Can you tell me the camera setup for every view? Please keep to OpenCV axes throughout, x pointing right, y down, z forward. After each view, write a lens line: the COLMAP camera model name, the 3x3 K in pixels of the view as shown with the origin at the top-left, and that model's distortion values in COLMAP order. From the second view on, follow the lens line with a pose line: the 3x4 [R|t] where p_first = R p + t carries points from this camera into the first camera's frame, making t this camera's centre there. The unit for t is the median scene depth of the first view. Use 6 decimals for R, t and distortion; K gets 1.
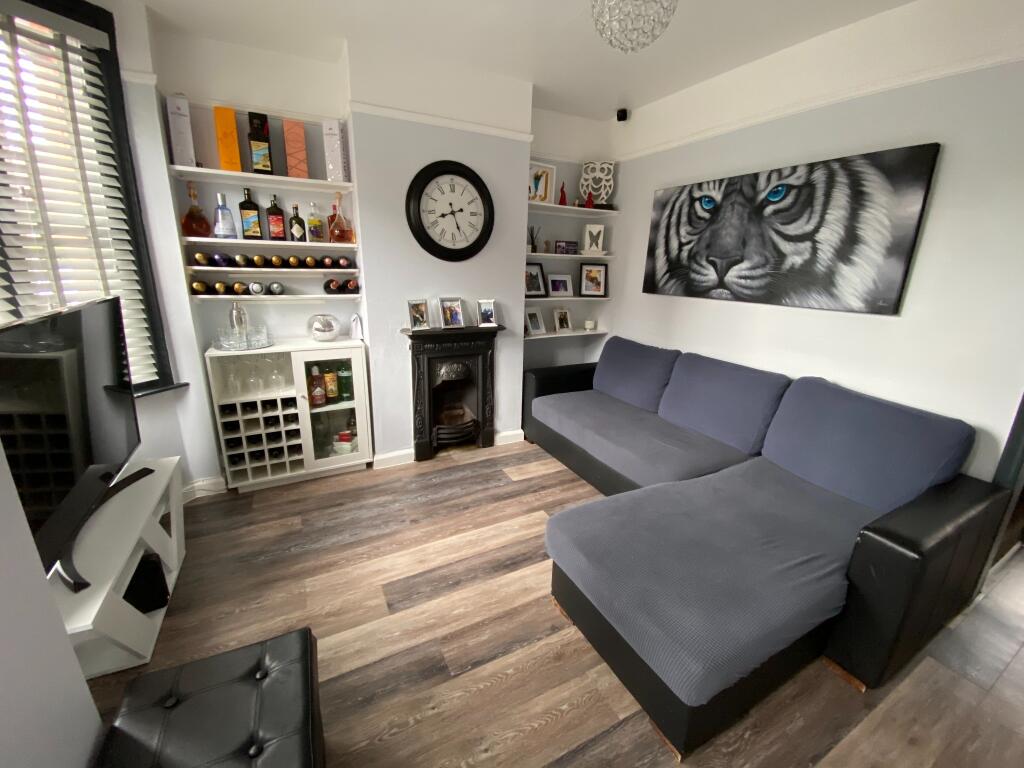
lens RADIAL K [[404.9, 0, 512.0], [0, 404.9, 384.0], [0, 0, 1]] dist [0.055861, -0.032940]
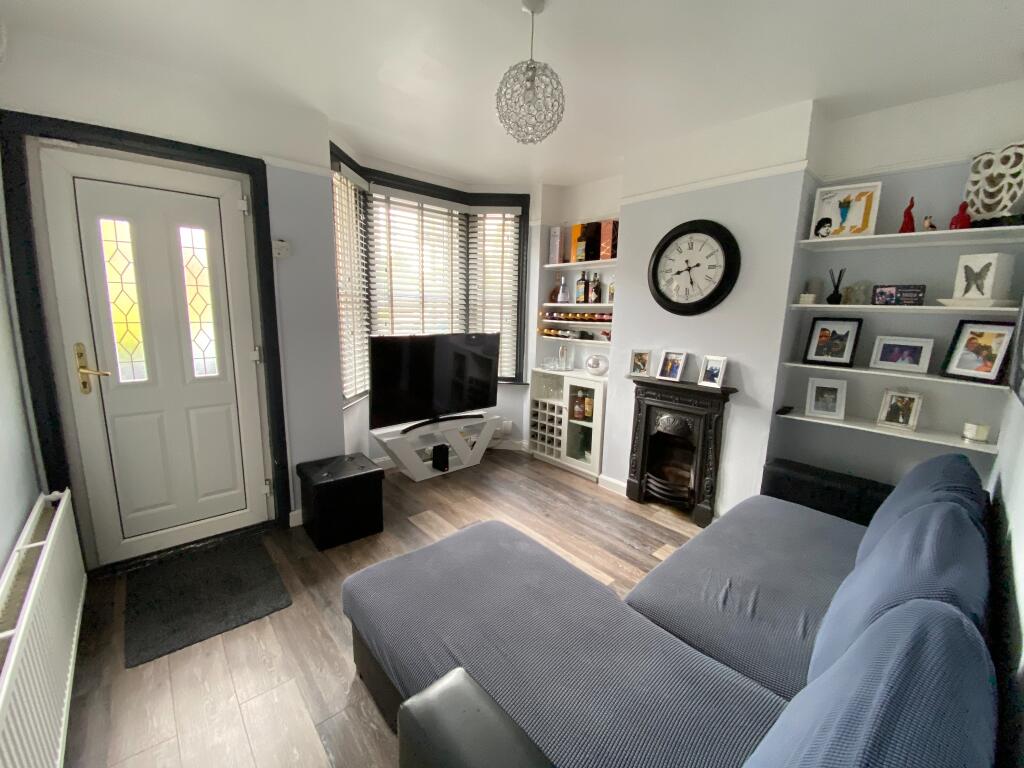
lens RADIAL K [[404.9, 0, 512.0], [0, 404.9, 384.0], [0, 0, 1]] dist [0.055861, -0.032940]
pose [[0.266411, 0.155742, -0.951194, 0.714390], [-0.292406, 0.953411, 0.074207, -0.091954], [0.918436, 0.258365, 0.299539, 0.354669]]
